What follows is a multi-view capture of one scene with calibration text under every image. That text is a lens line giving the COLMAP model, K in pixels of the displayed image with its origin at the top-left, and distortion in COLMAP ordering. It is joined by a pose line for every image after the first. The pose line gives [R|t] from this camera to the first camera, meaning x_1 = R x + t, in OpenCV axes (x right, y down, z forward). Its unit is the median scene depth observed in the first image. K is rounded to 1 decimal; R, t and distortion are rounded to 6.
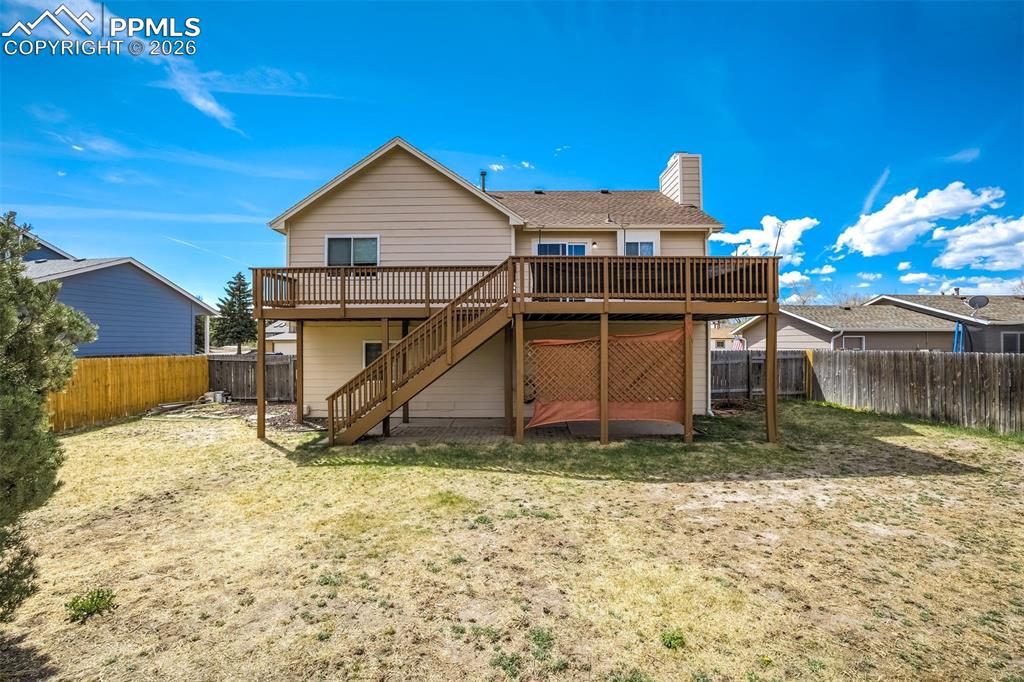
lens RADIAL K [[440.8, 0, 512.3], [0, 440.8, 313.9], [0, 0, 1]] dist [-0.024413, 0.000188]
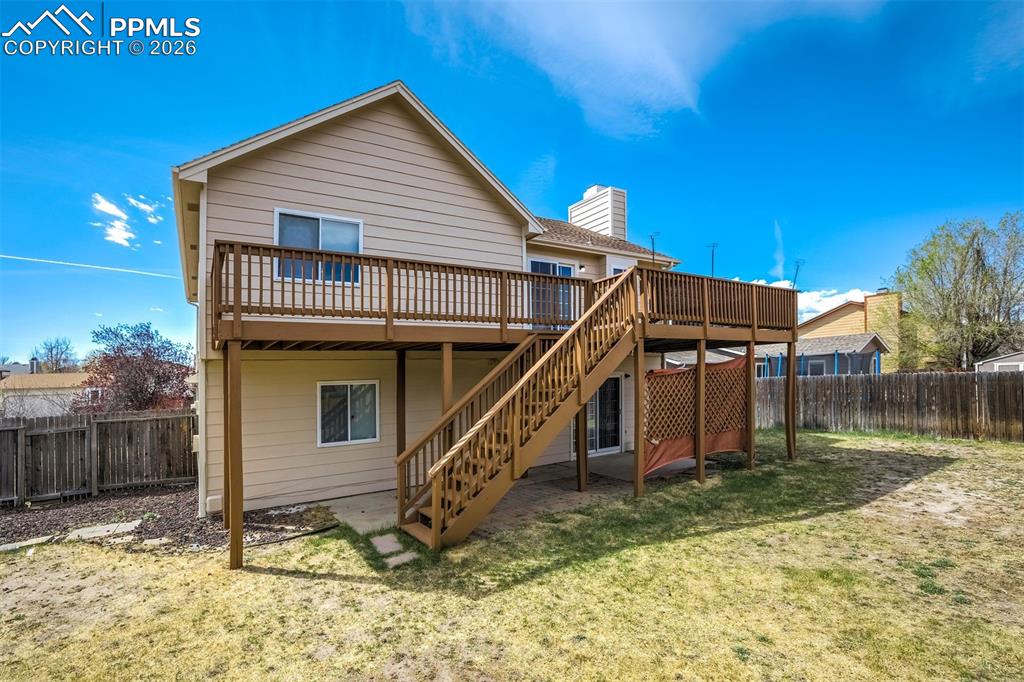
lens RADIAL K [[459.2, 0, 511.6], [0, 459.2, 355.4], [0, 0, 1]] dist [-0.022917, 0.000504]
pose [[0.855774, -0.002511, 0.517344, -0.493481], [0.001067, 0.999995, 0.003088, 0.023062], [-0.517349, -0.002090, 0.855772, 0.311683]]
